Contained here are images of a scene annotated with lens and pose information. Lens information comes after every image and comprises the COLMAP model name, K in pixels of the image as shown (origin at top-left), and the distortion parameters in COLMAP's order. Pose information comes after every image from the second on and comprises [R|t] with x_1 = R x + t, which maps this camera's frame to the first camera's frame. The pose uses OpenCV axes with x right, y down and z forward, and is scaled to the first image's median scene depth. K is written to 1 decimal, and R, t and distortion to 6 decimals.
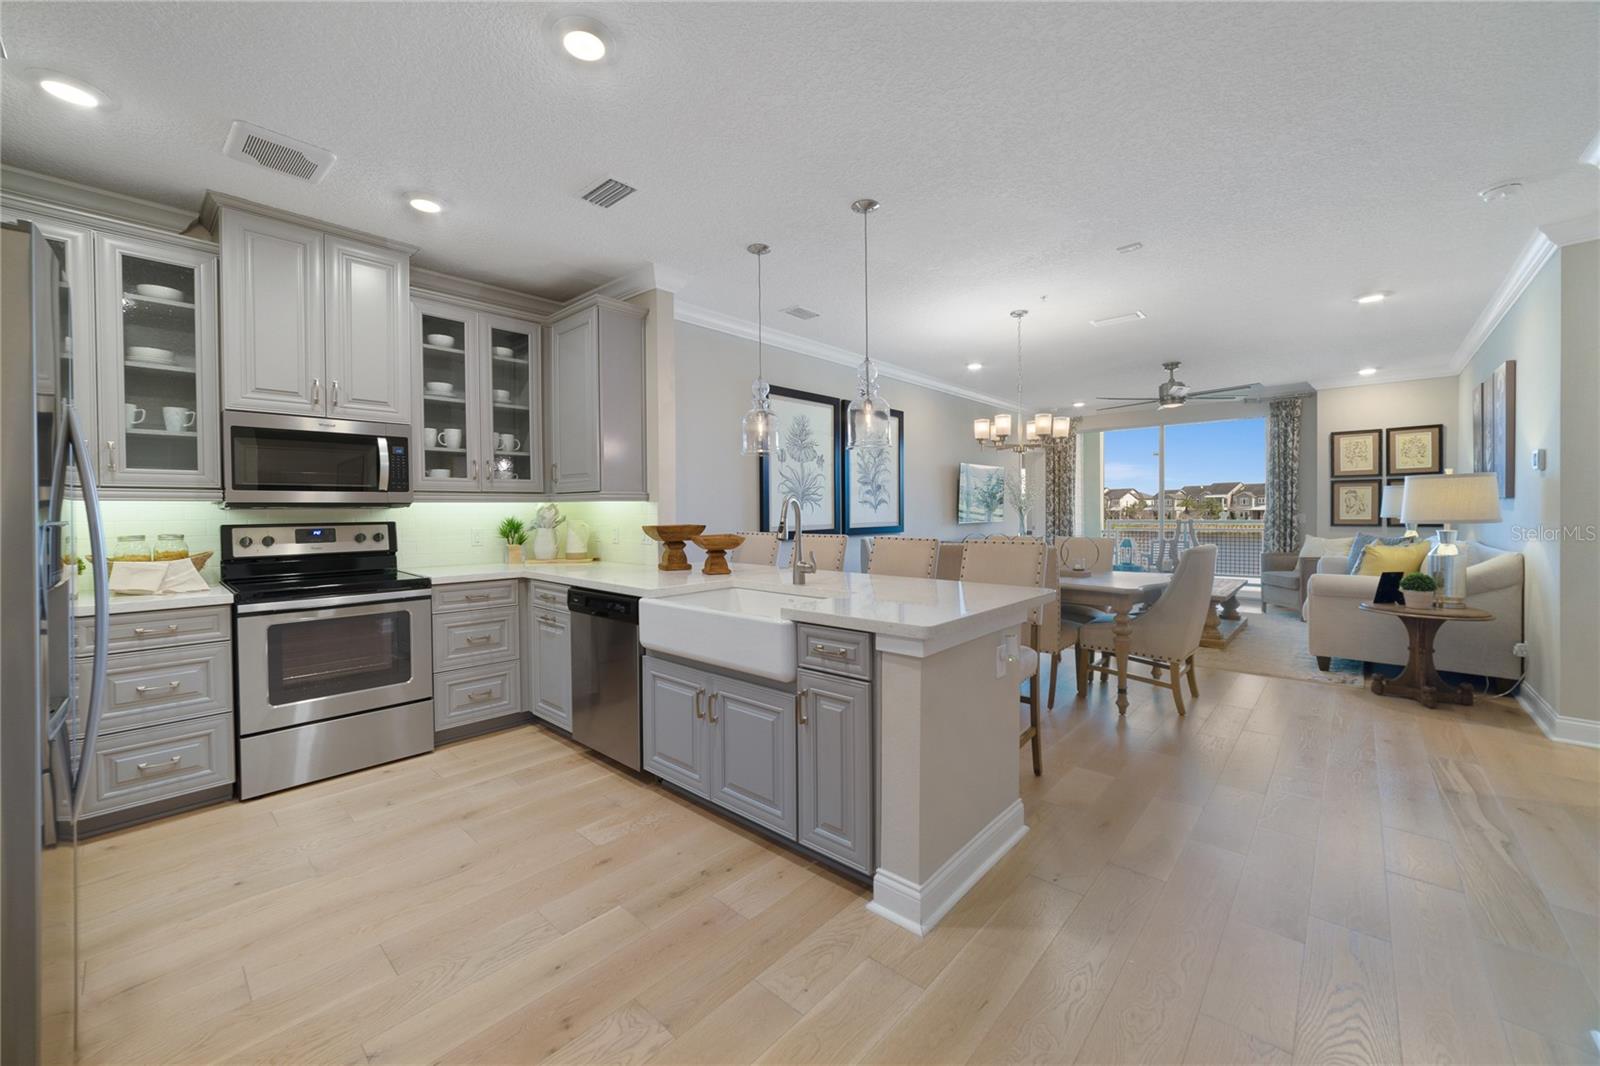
lens RADIAL K [[619.1, 0, 787.6], [0, 619.1, 520.2], [0, 0, 1]] dist [-0.027803, 0.012770]
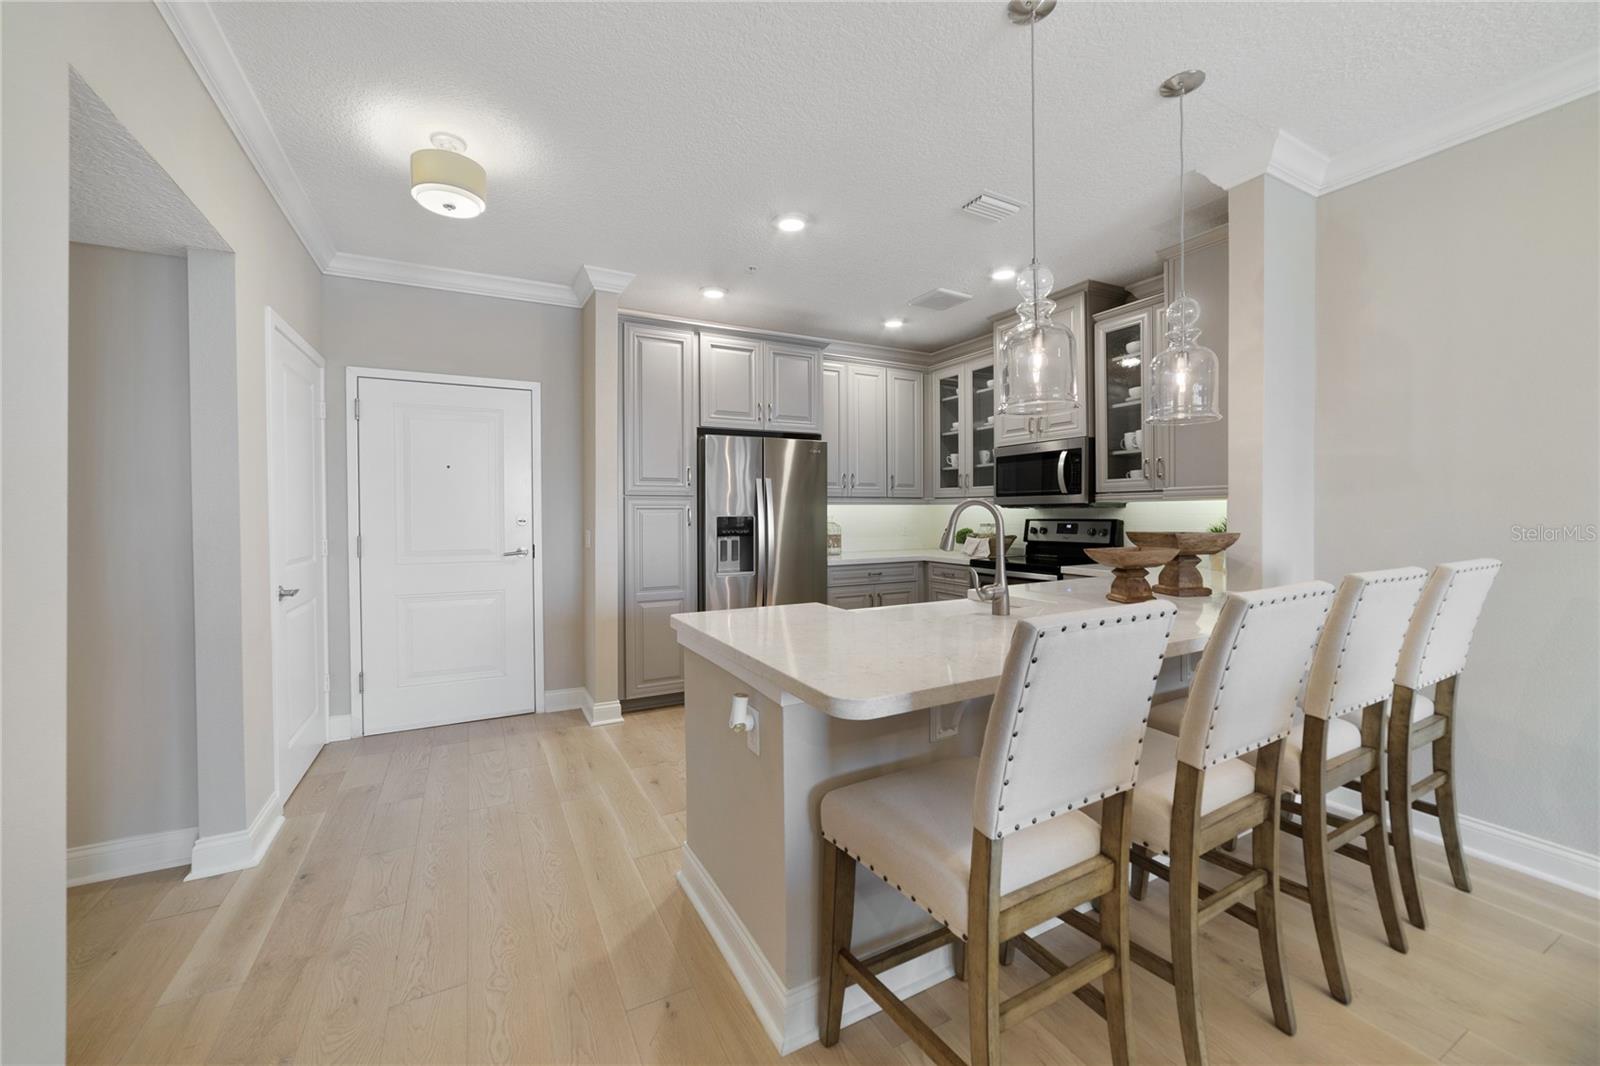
lens RADIAL K [[619.1, 0, 787.6], [0, 619.1, 520.2], [0, 0, 1]] dist [-0.027803, 0.012770]
pose [[-0.337568, 0.021660, -0.941052, 0.681839], [-0.007340, 0.999644, 0.025641, -0.022208], [0.941273, 0.015563, -0.337289, 0.868331]]
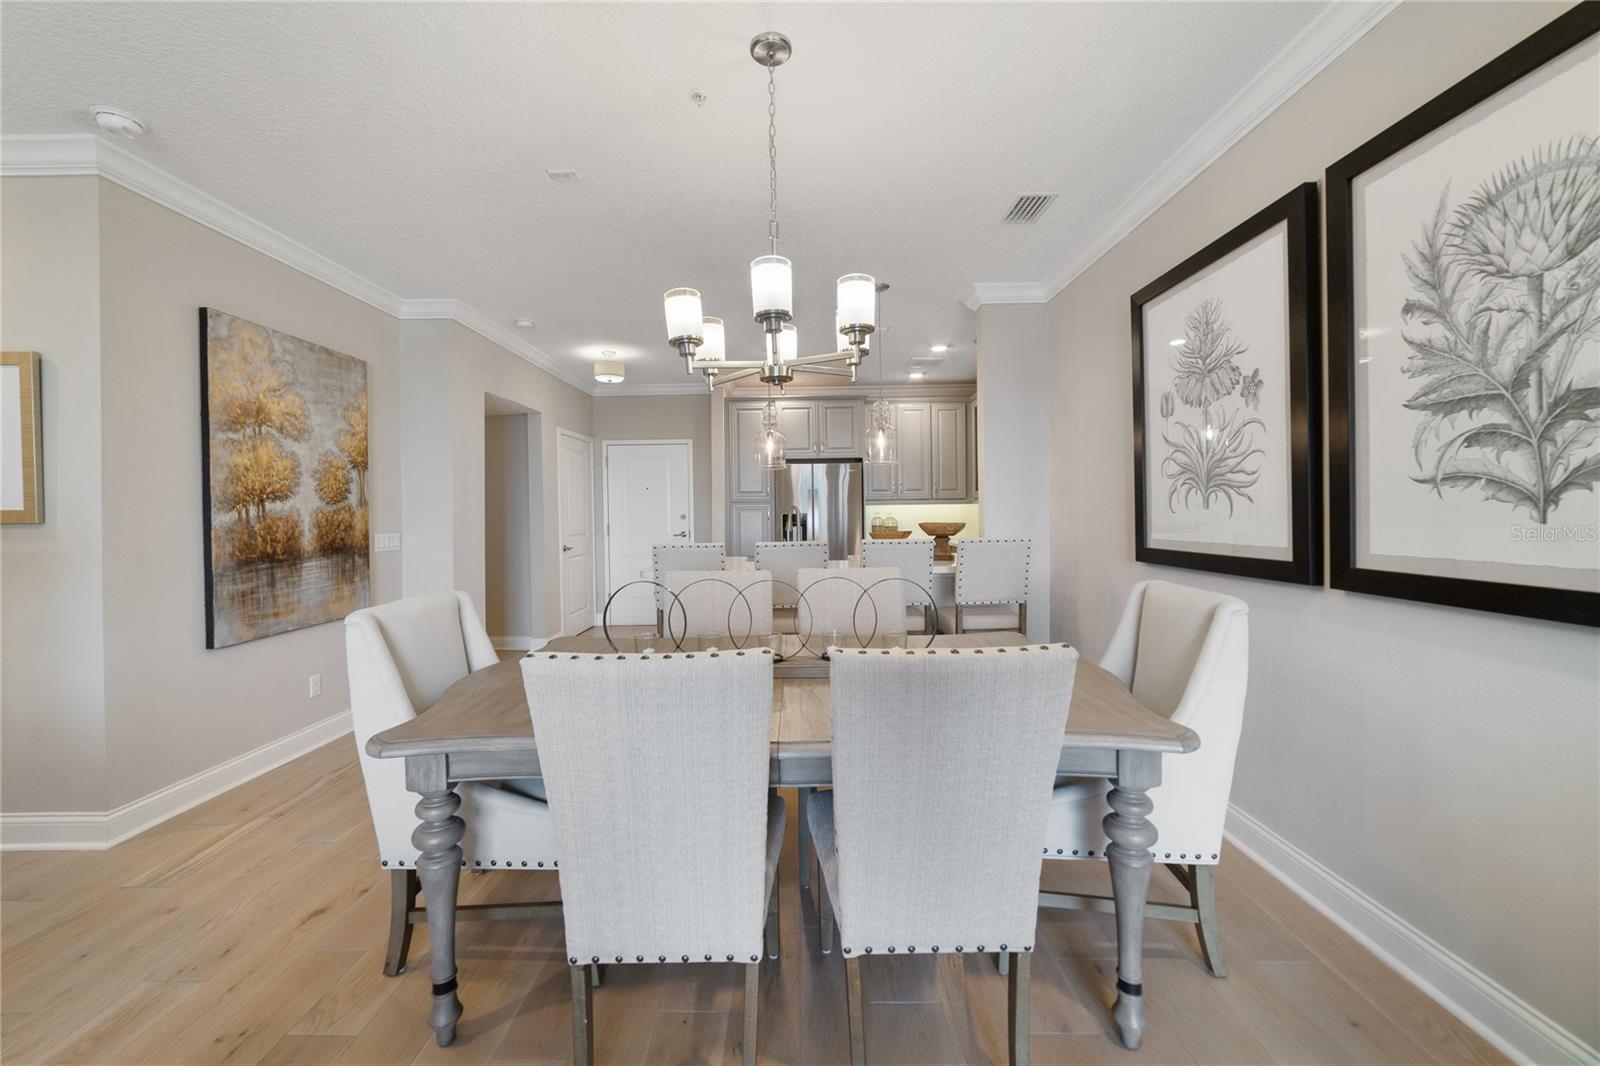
lens RADIAL K [[619.1, 0, 787.6], [0, 619.1, 520.2], [0, 0, 1]] dist [-0.027803, 0.012770]
pose [[-0.744112, 0.028344, -0.667454, 0.896594], [0.009086, 0.999436, 0.032313, -0.041598], [0.667994, 0.017980, -0.743950, 1.810175]]
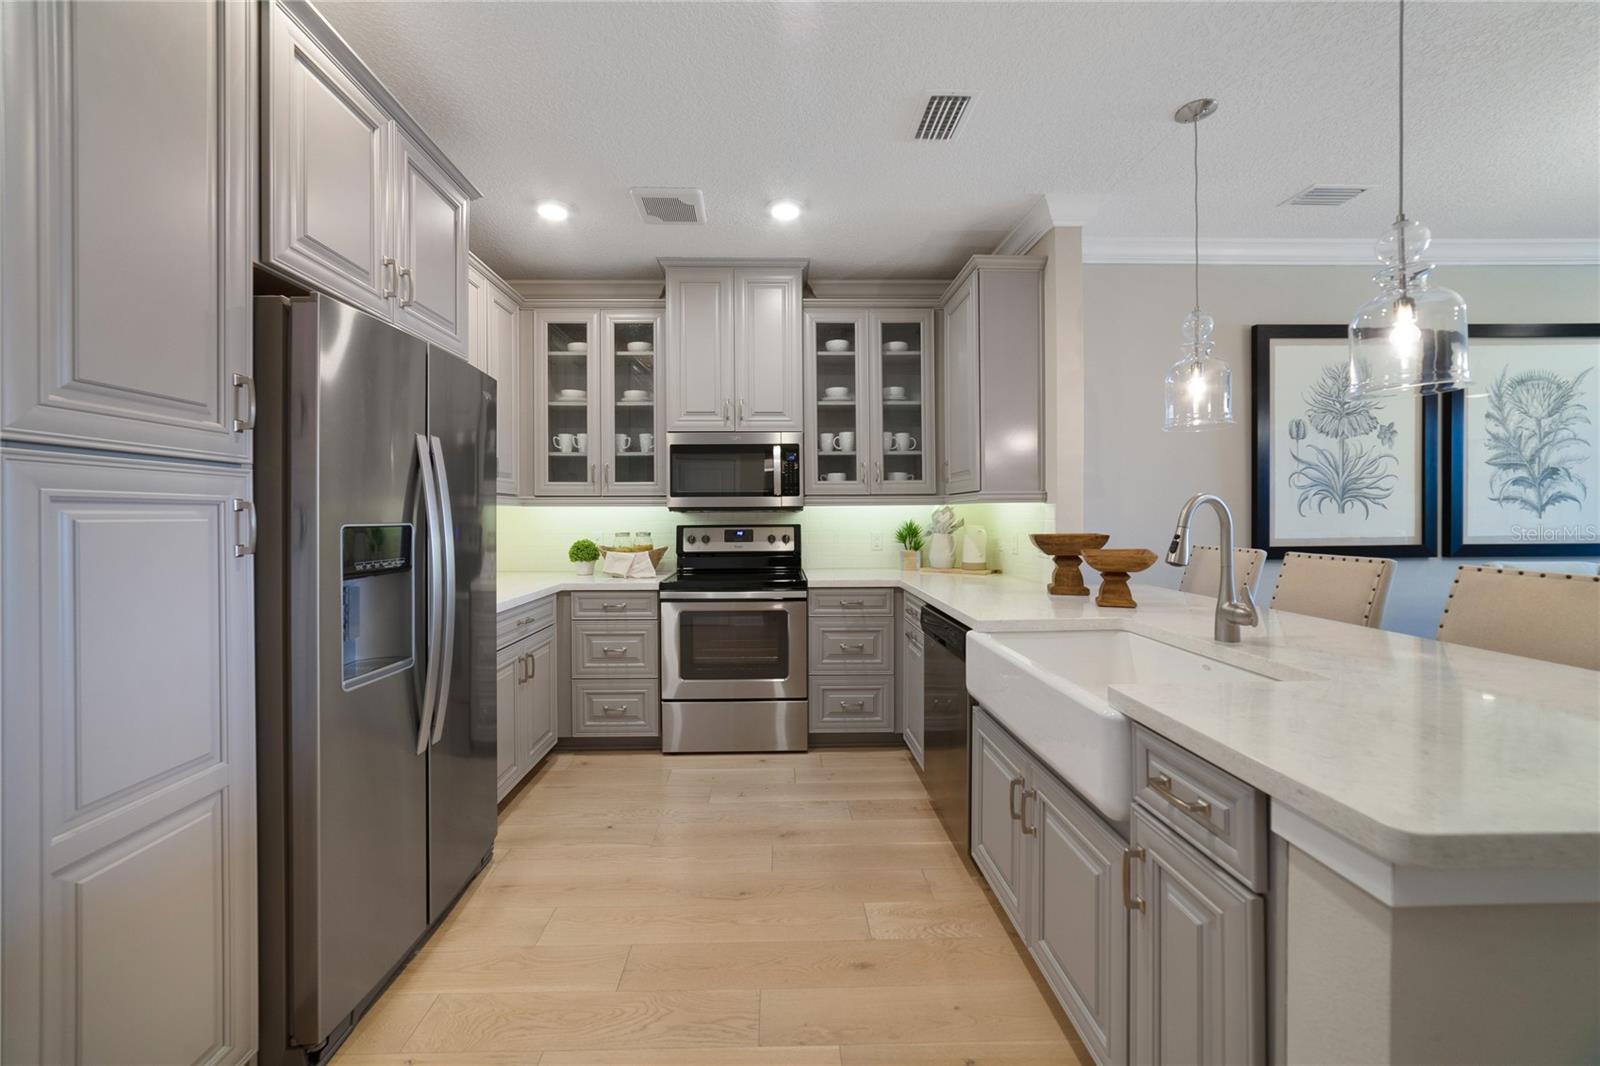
lens RADIAL K [[619.1, 0, 787.6], [0, 619.1, 520.2], [0, 0, 1]] dist [-0.027803, 0.012770]
pose [[0.695244, 0.008830, -0.718720, 0.124004], [-0.011591, 0.999932, 0.001072, -0.005942], [0.718681, 0.007585, 0.695299, 0.256277]]
